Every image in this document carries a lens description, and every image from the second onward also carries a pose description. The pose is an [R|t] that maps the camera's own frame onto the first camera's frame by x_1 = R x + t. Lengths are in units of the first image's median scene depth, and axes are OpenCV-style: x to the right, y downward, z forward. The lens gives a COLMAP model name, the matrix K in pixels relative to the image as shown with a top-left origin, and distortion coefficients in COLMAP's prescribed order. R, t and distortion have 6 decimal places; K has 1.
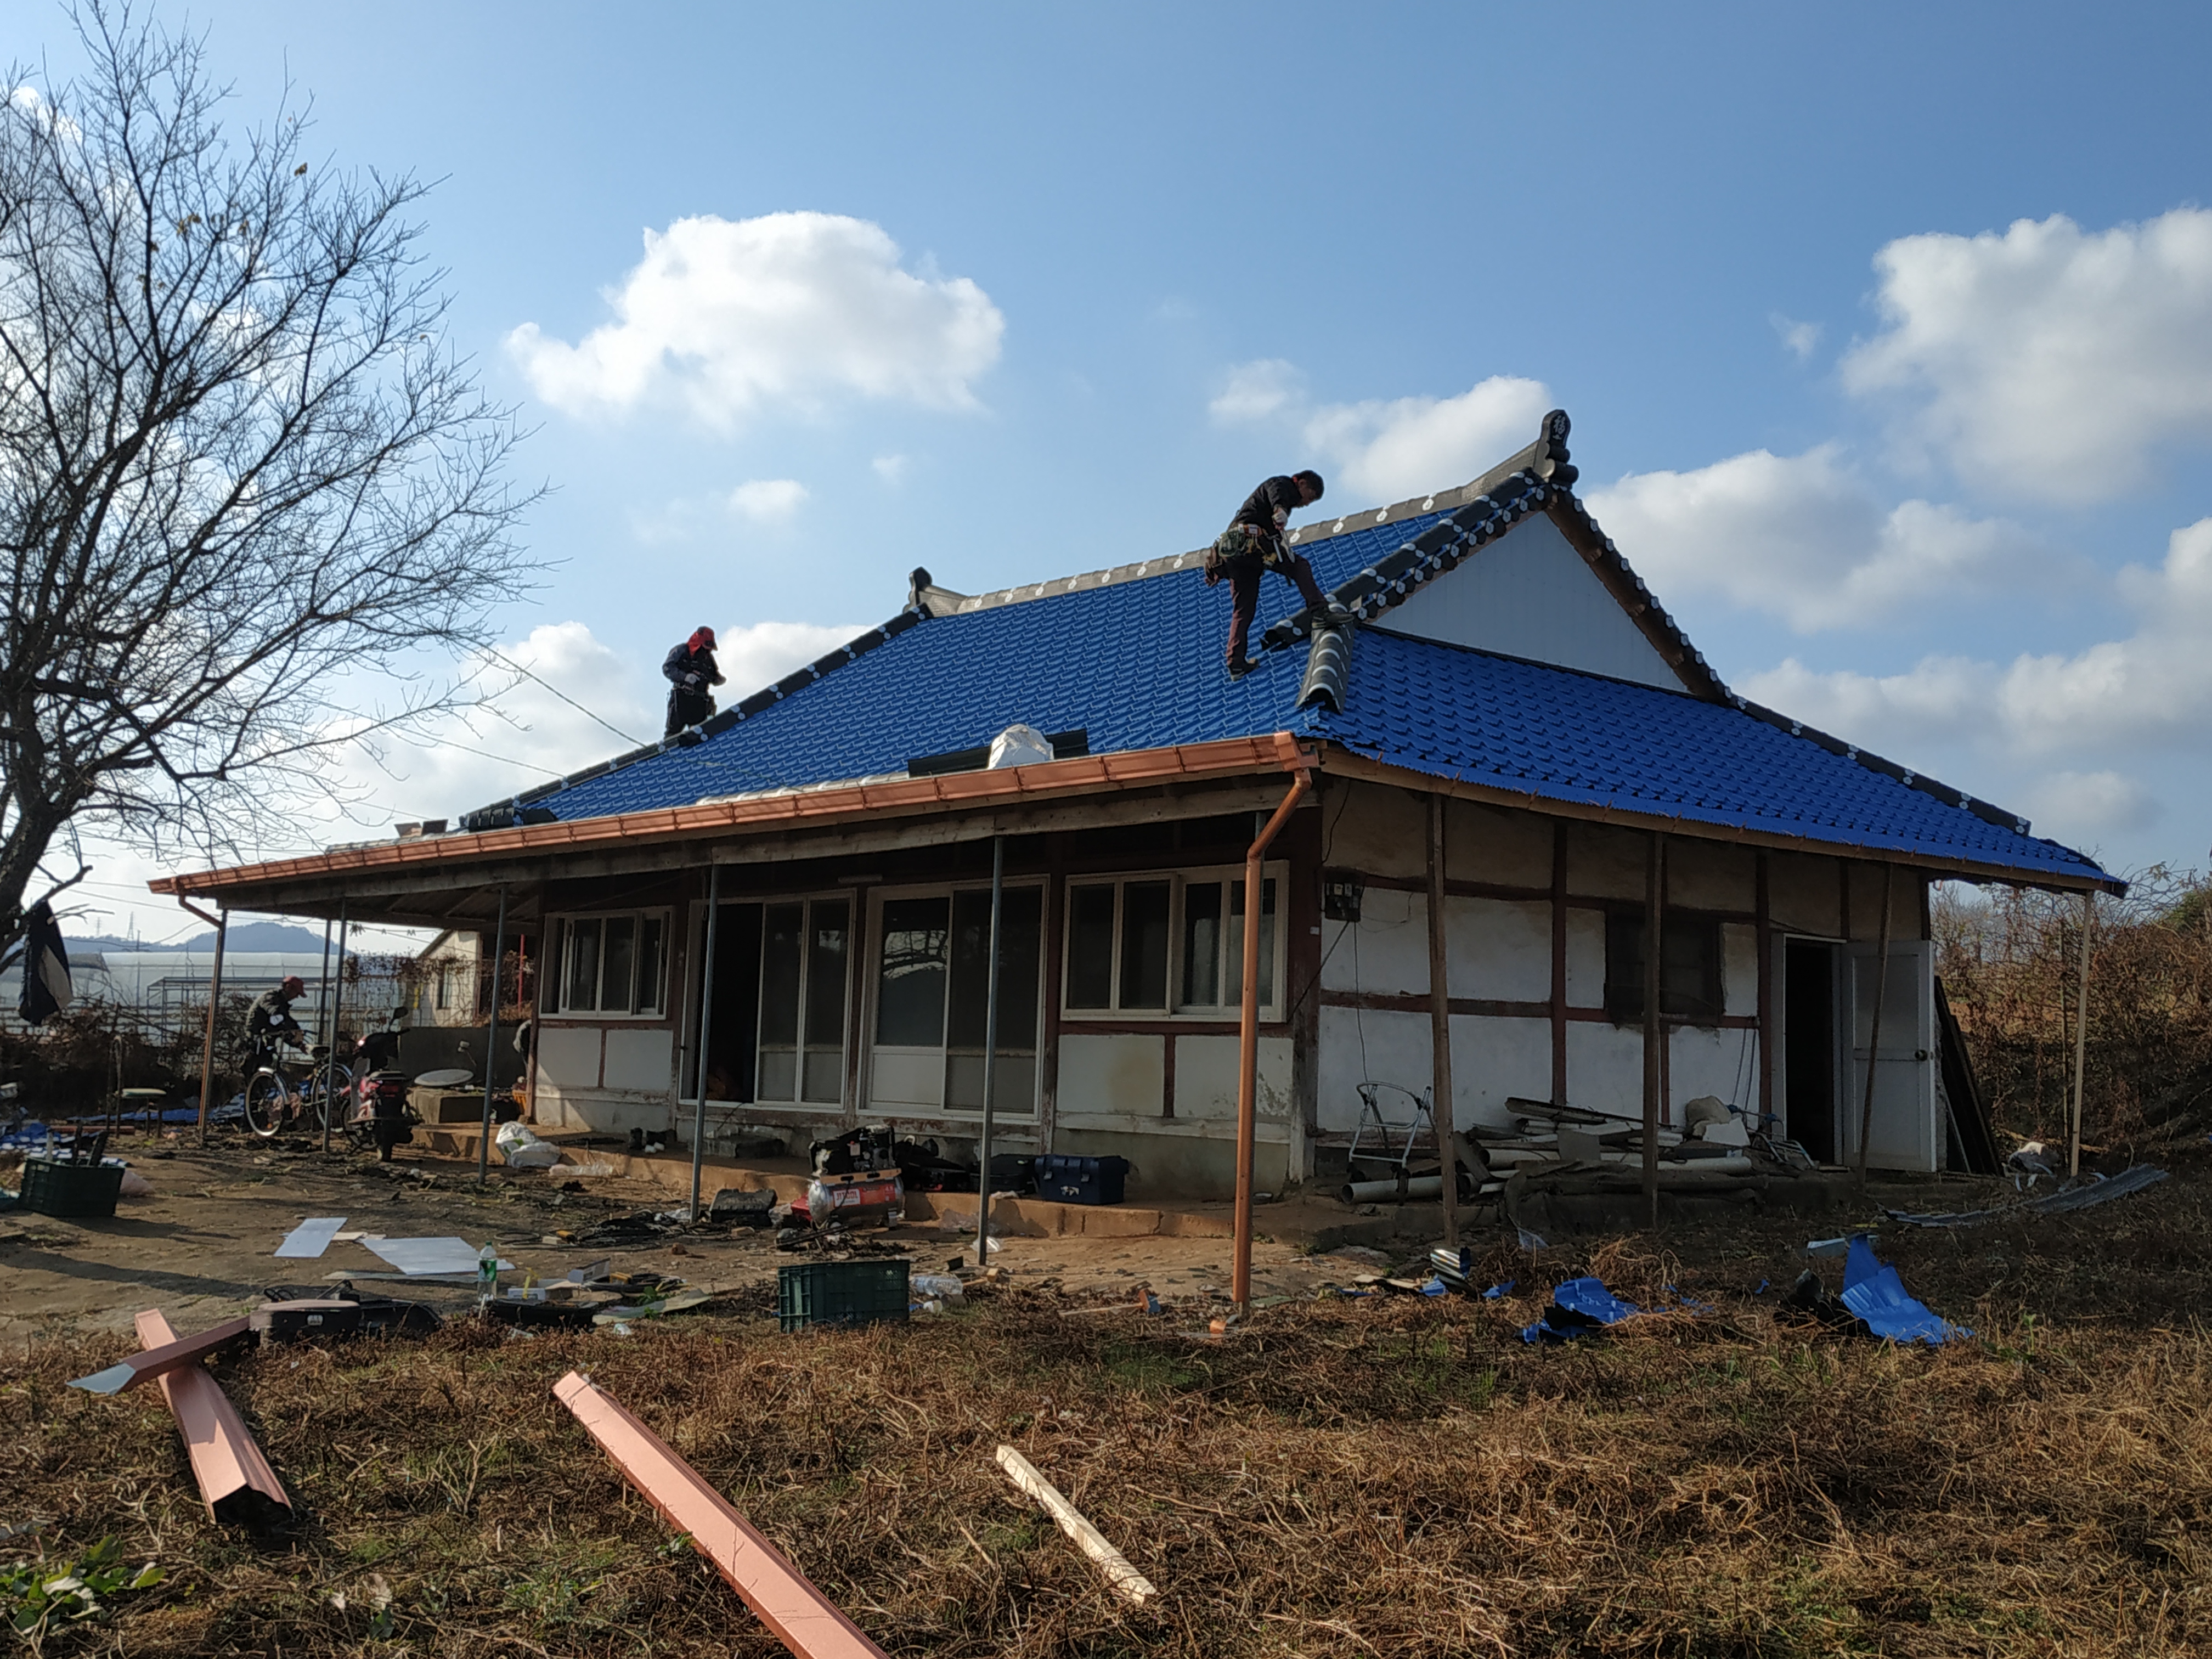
lens RADIAL K [[2246.4, 0, 1114.4], [0, 2246.4, 759.7], [0, 0, 1]] dist [0.101185, -0.245438]
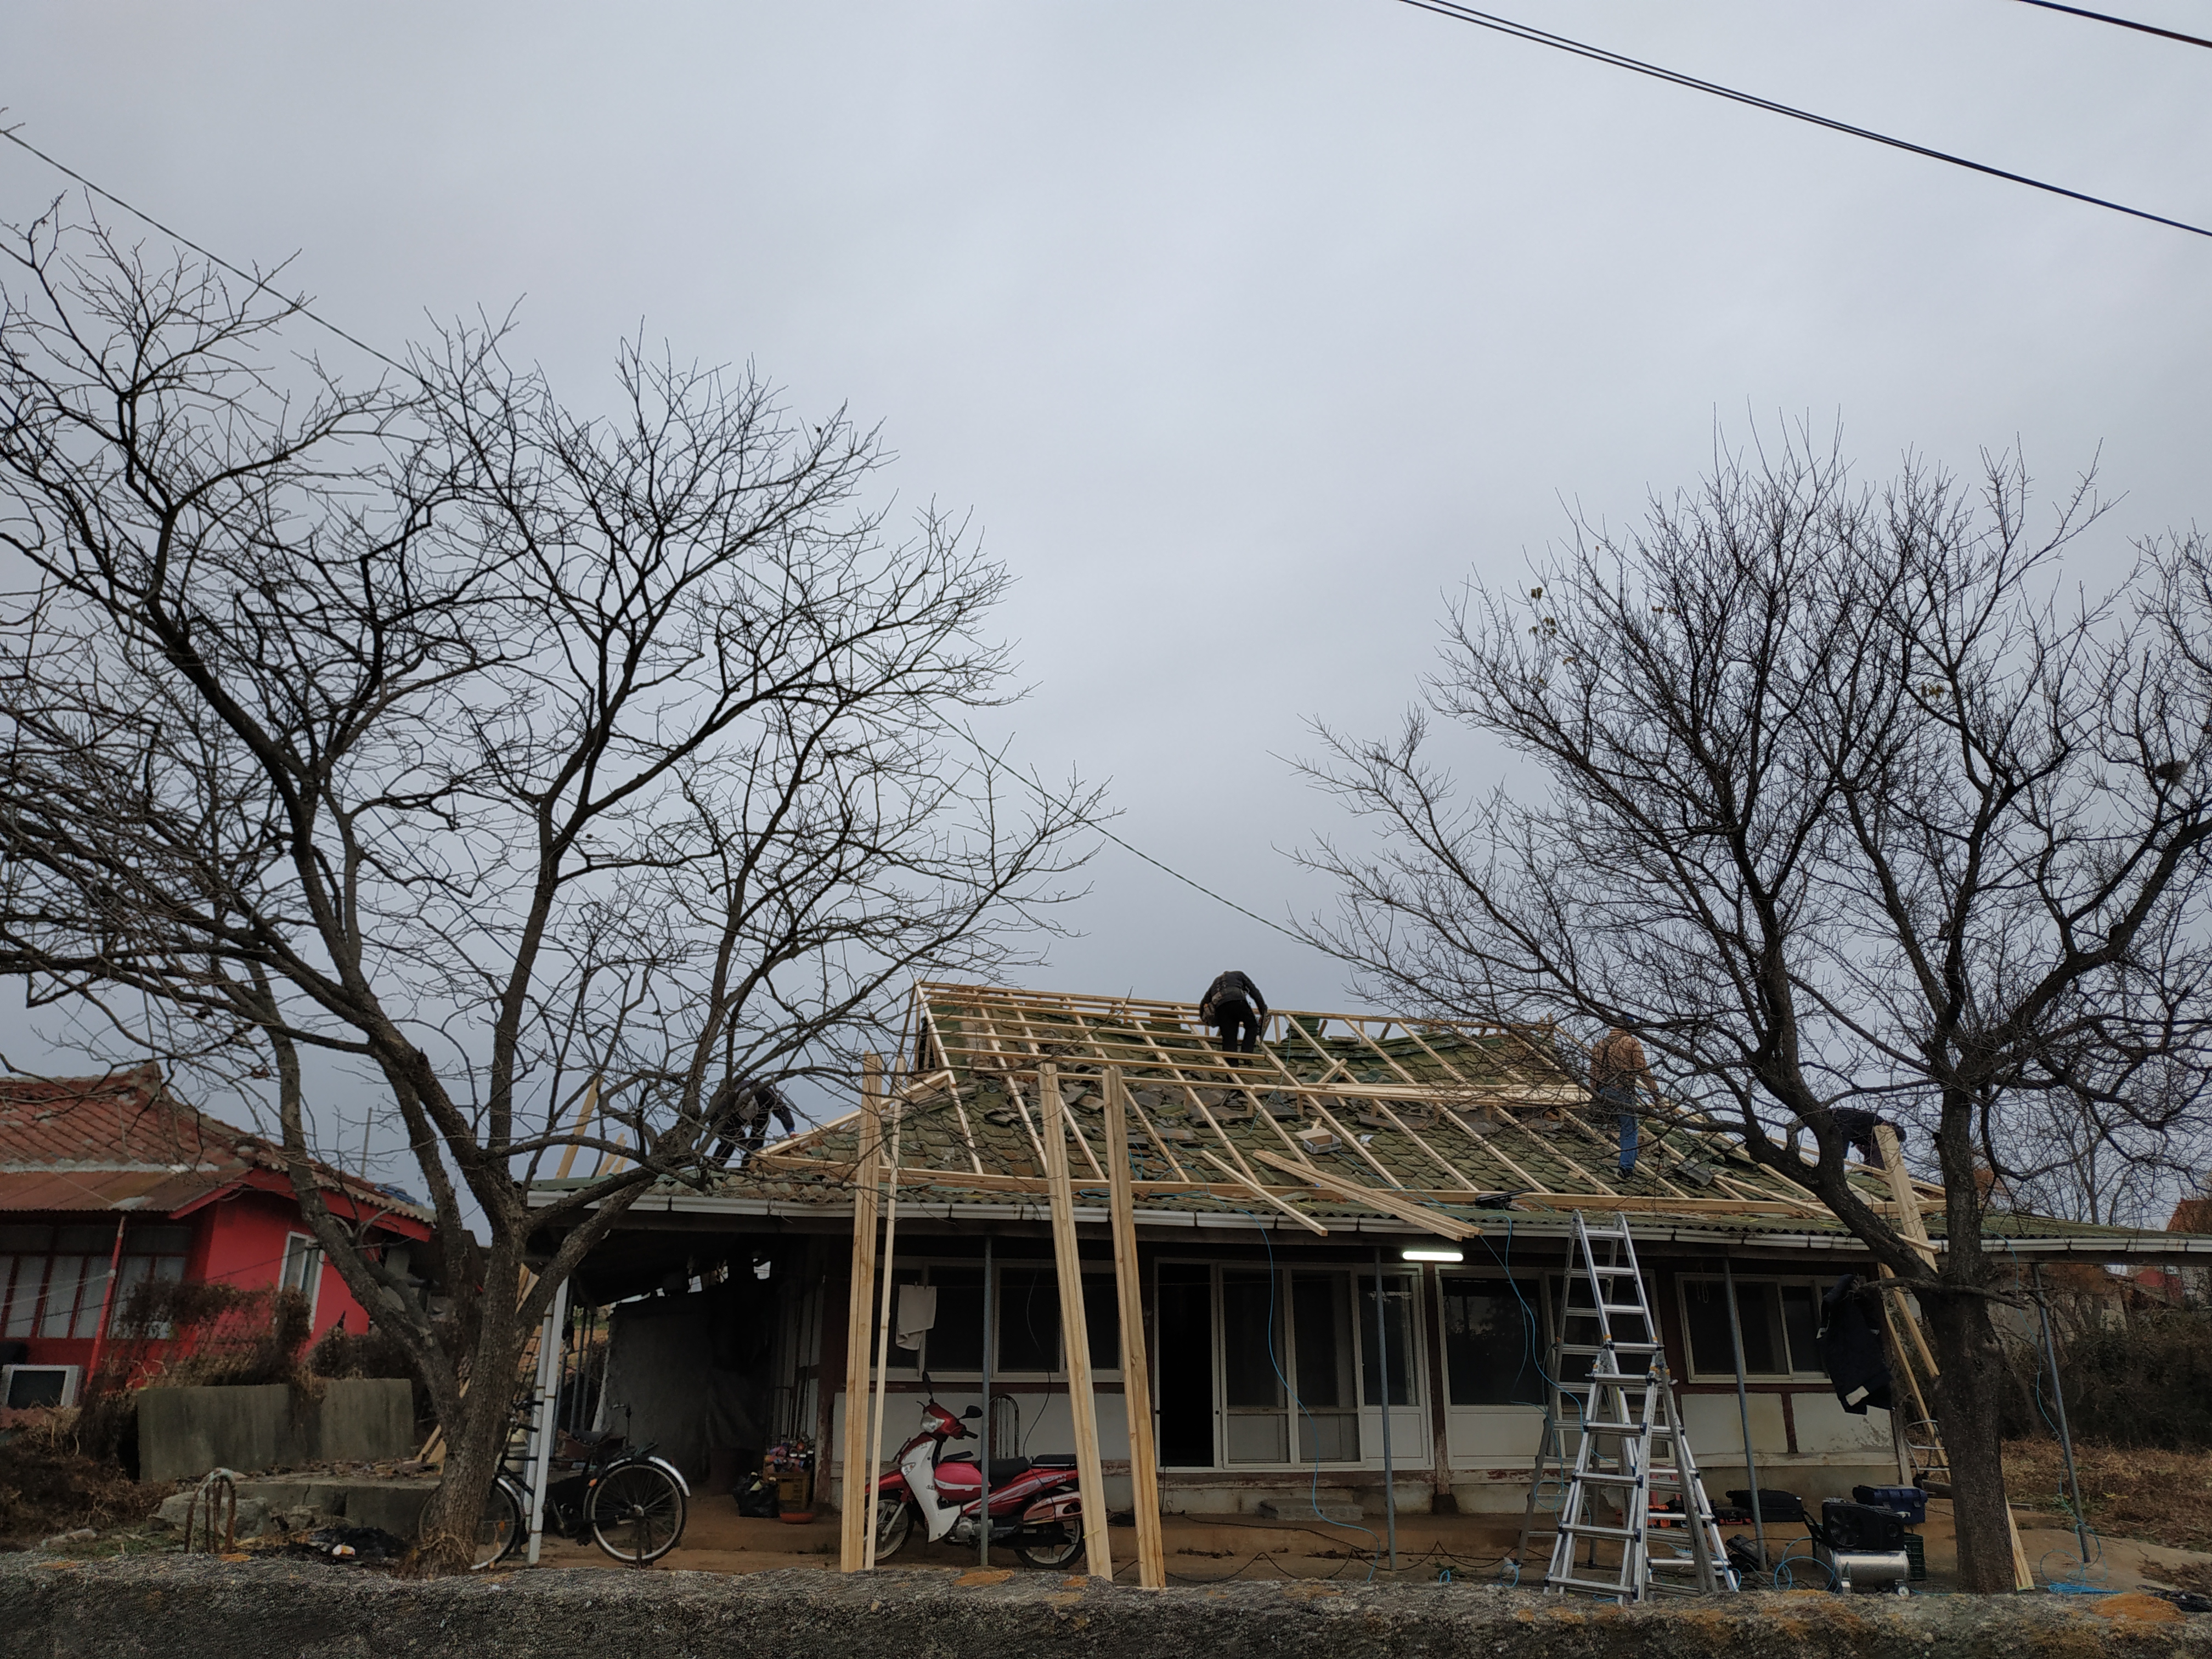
lens RADIAL K [[1594.3, 0, 1107.7], [0, 1594.3, 807.4], [0, 0, 1]] dist [0.043306, -0.074936]
pose [[0.404900, 0.313440, 0.858960, -1.118383], [-0.099062, 0.948918, -0.299570, 0.111944], [-0.908979, 0.036205, 0.415267, 0.910485]]
